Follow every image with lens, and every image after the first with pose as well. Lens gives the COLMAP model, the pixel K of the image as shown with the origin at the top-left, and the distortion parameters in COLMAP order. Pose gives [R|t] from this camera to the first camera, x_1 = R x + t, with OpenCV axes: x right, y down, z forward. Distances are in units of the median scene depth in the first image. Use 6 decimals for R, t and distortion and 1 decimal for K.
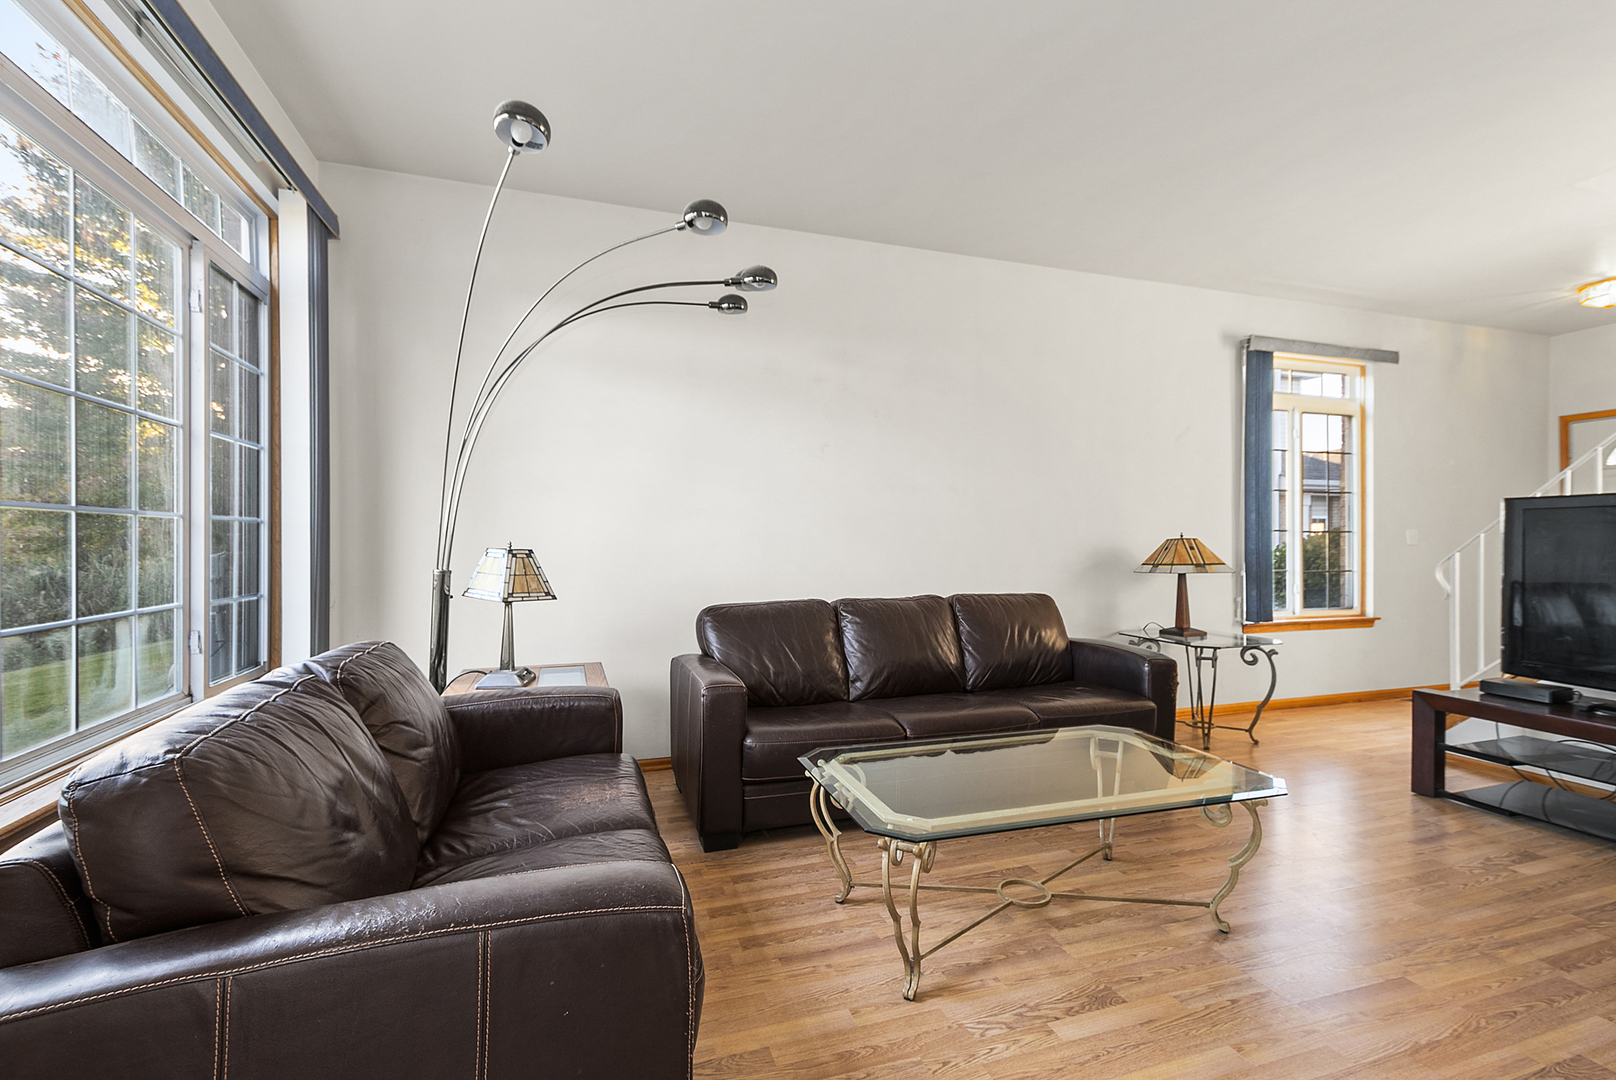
lens RADIAL K [[710.1, 0, 809.3], [0, 710.1, 536.8], [0, 0, 1]] dist [0.016241, -0.007298]
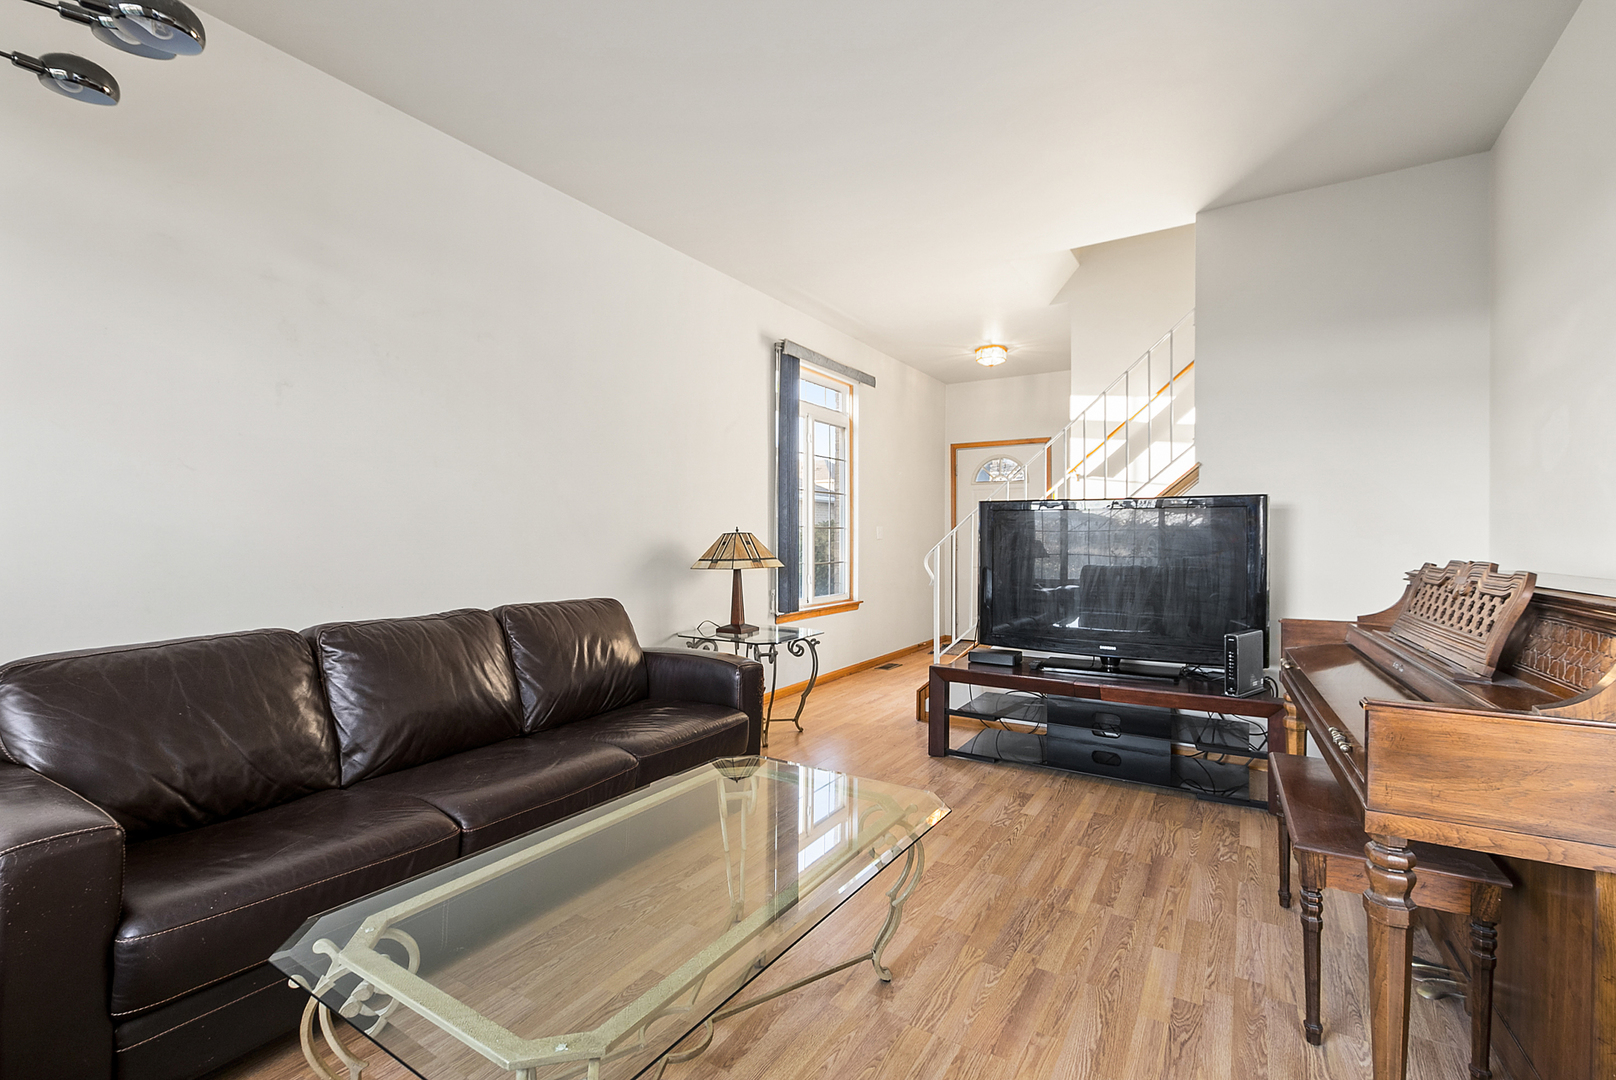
lens RADIAL K [[710.1, 0, 809.3], [0, 710.1, 536.8], [0, 0, 1]] dist [0.016241, -0.007298]
pose [[0.765433, 0.001483, 0.643514, -0.032016], [-0.005923, 0.999971, 0.004740, 0.002962], [-0.643488, -0.007440, 0.765420, 0.227079]]
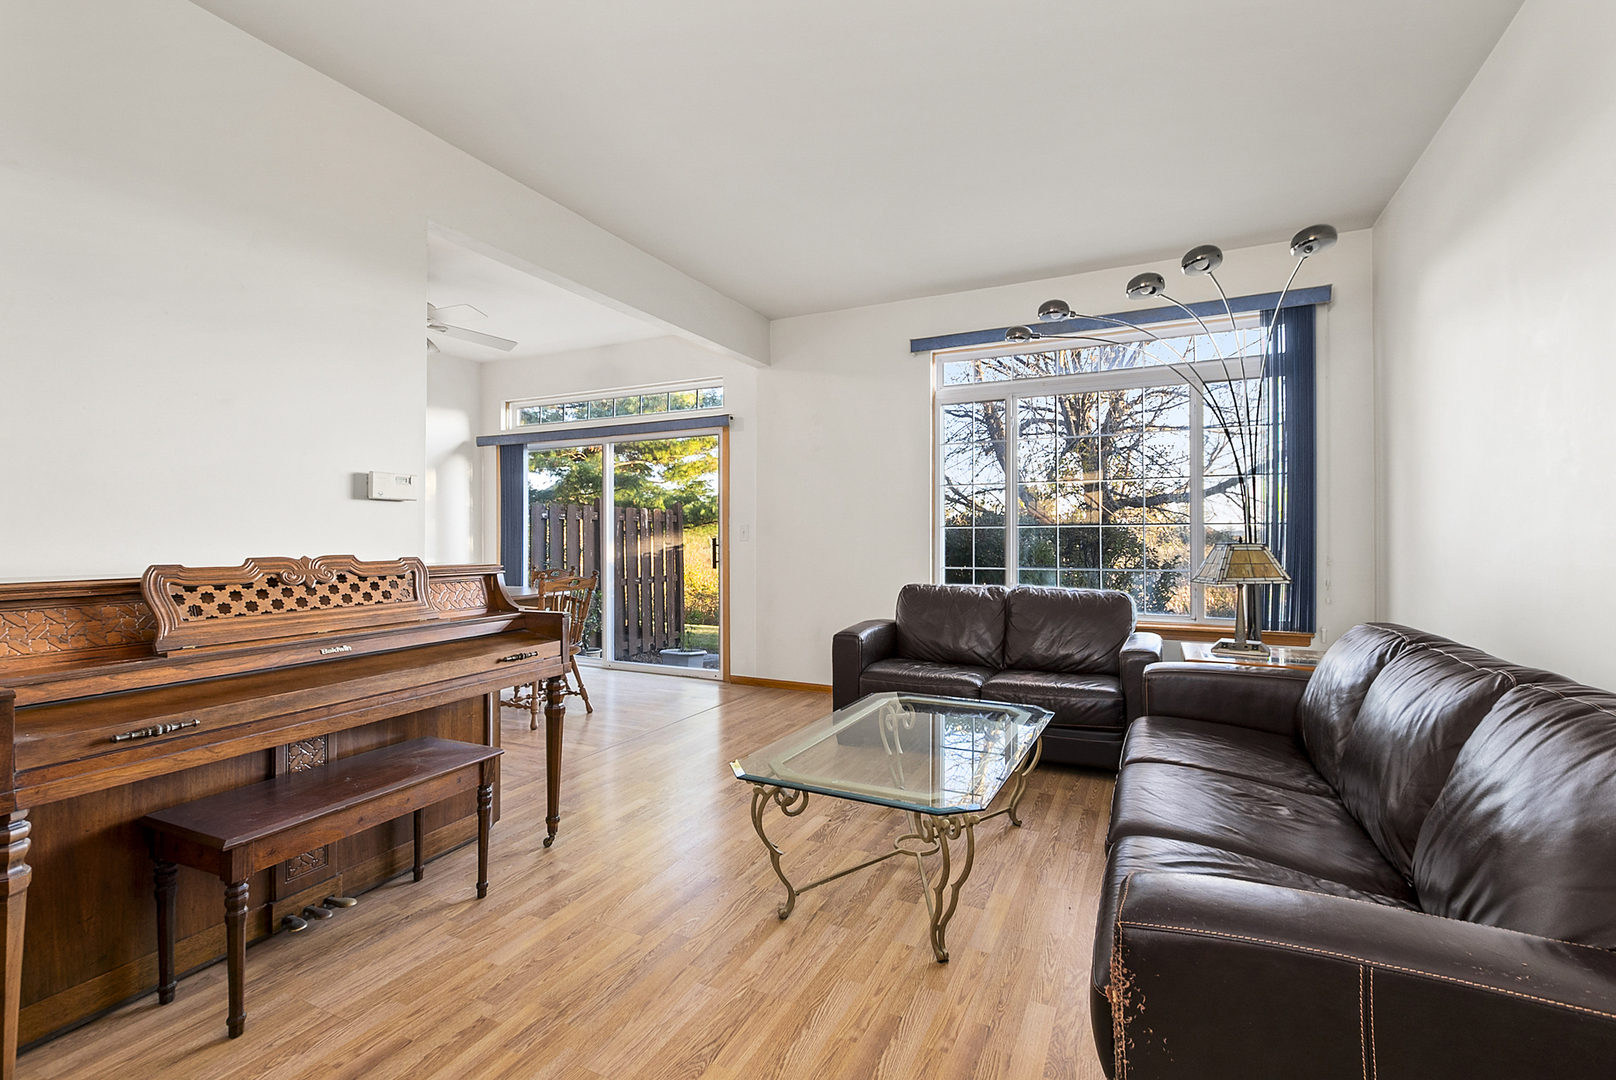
lens RADIAL K [[710.1, 0, 809.3], [0, 710.1, 536.8], [0, 0, 1]] dist [0.016241, -0.007298]
pose [[-0.696738, -0.001039, -0.717325, 0.739824], [0.002739, 0.999988, -0.004109, 0.008167], [0.717320, -0.004828, -0.696727, 1.001408]]
